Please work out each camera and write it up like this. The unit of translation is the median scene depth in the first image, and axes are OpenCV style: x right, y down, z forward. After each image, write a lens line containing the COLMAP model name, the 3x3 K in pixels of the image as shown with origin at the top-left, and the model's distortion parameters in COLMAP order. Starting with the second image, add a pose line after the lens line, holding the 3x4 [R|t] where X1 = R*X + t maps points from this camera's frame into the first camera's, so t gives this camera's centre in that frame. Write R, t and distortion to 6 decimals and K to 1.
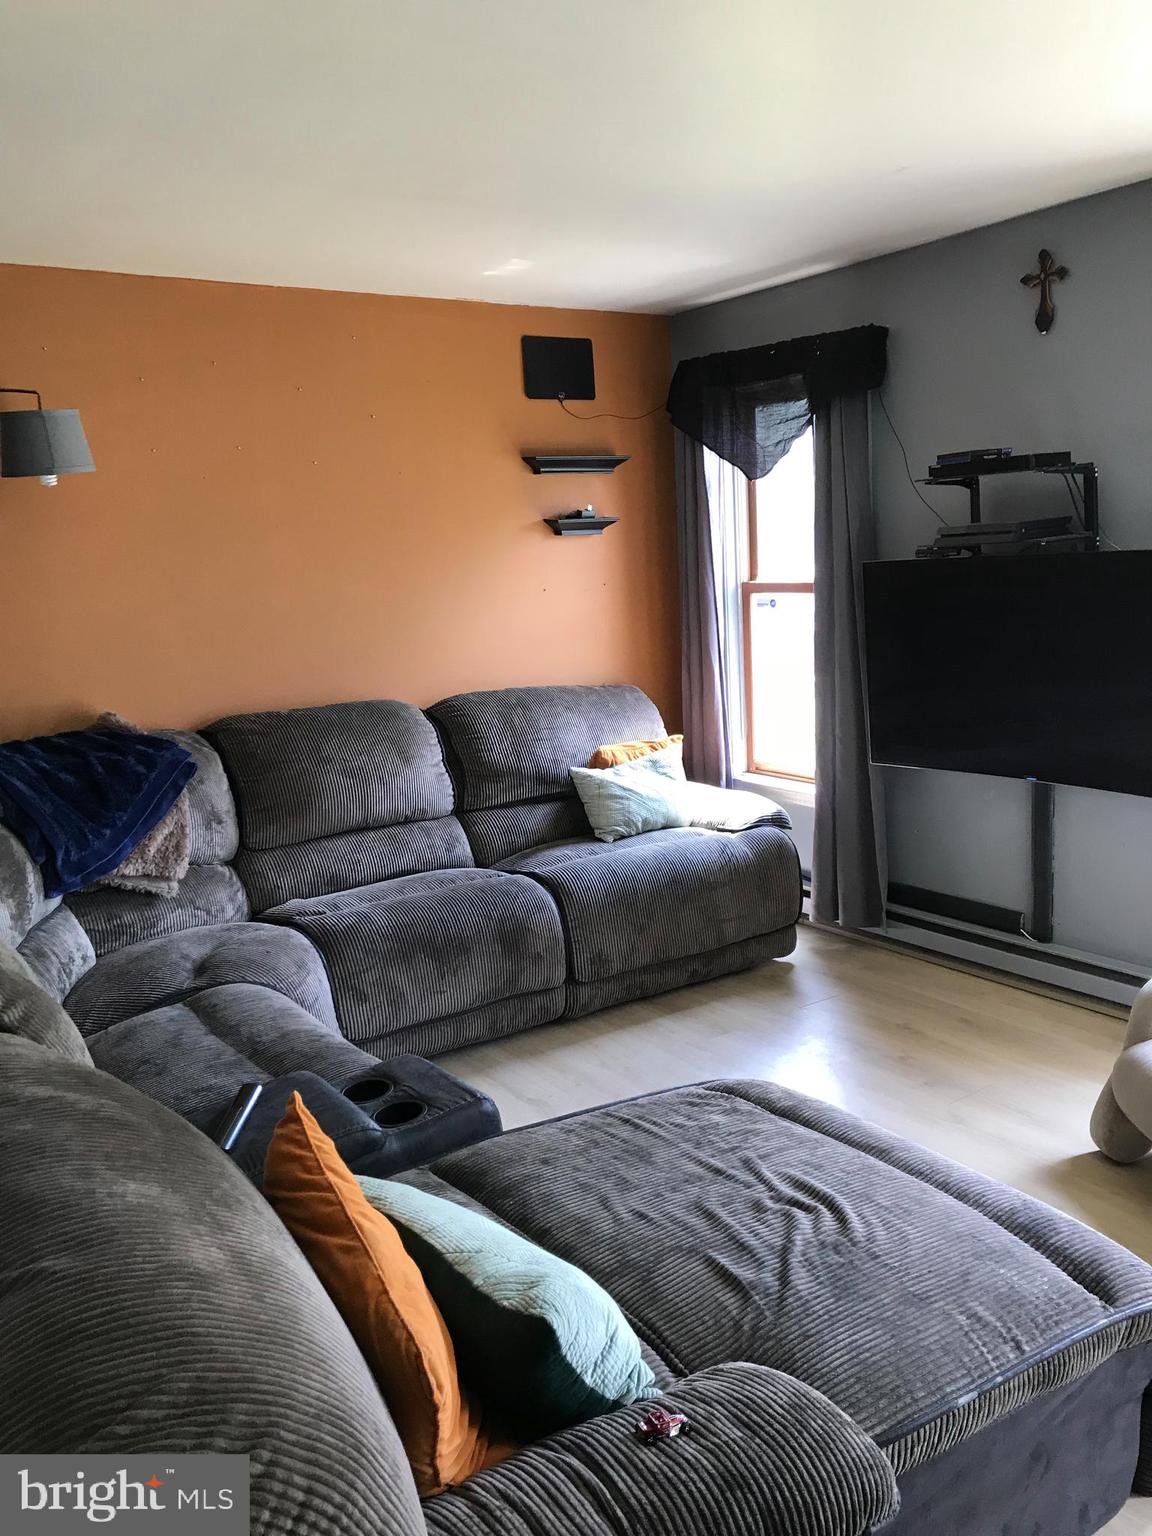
lens RADIAL K [[1262.8, 0, 576.0], [0, 1262.8, 768.0], [0, 0, 1]] dist [0.067744, -0.205160]
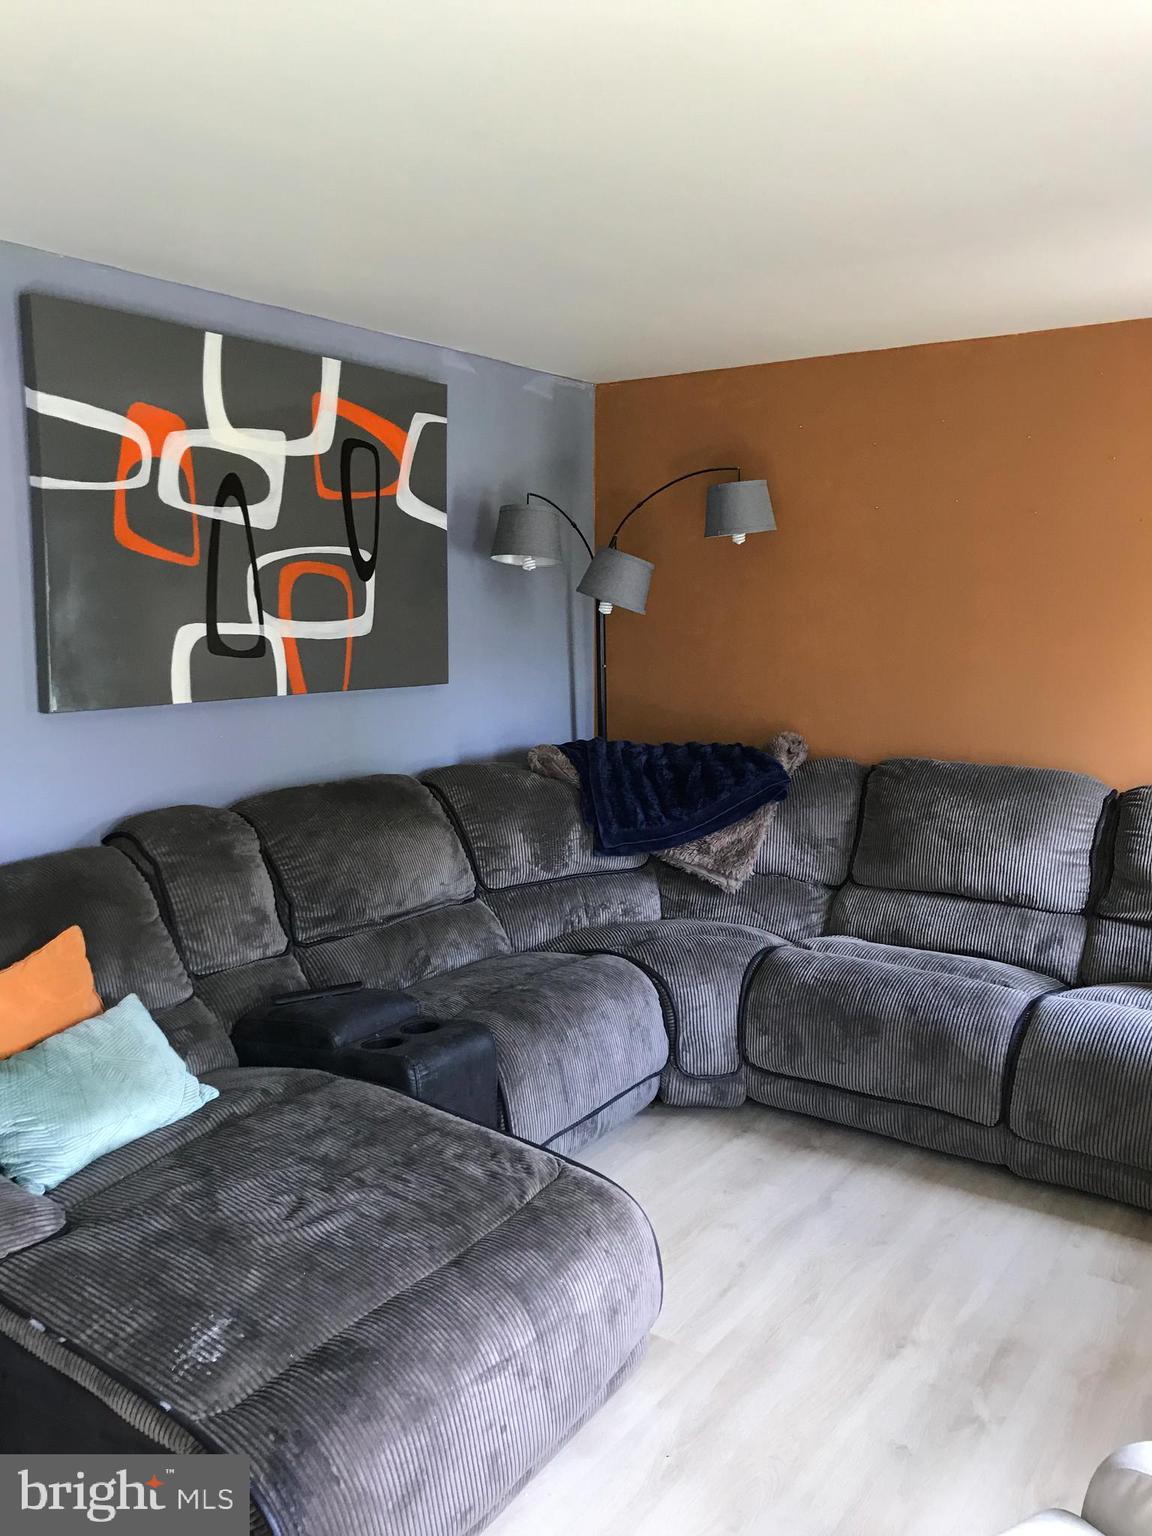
lens RADIAL K [[1262.8, 0, 576.0], [0, 1262.8, 768.0], [0, 0, 1]] dist [0.067744, -0.205160]
pose [[0.353419, 0.175140, -0.918924, 0.630027], [-0.183937, 0.976152, 0.115305, -0.109797], [0.917203, 0.128273, 0.377205, 0.389203]]
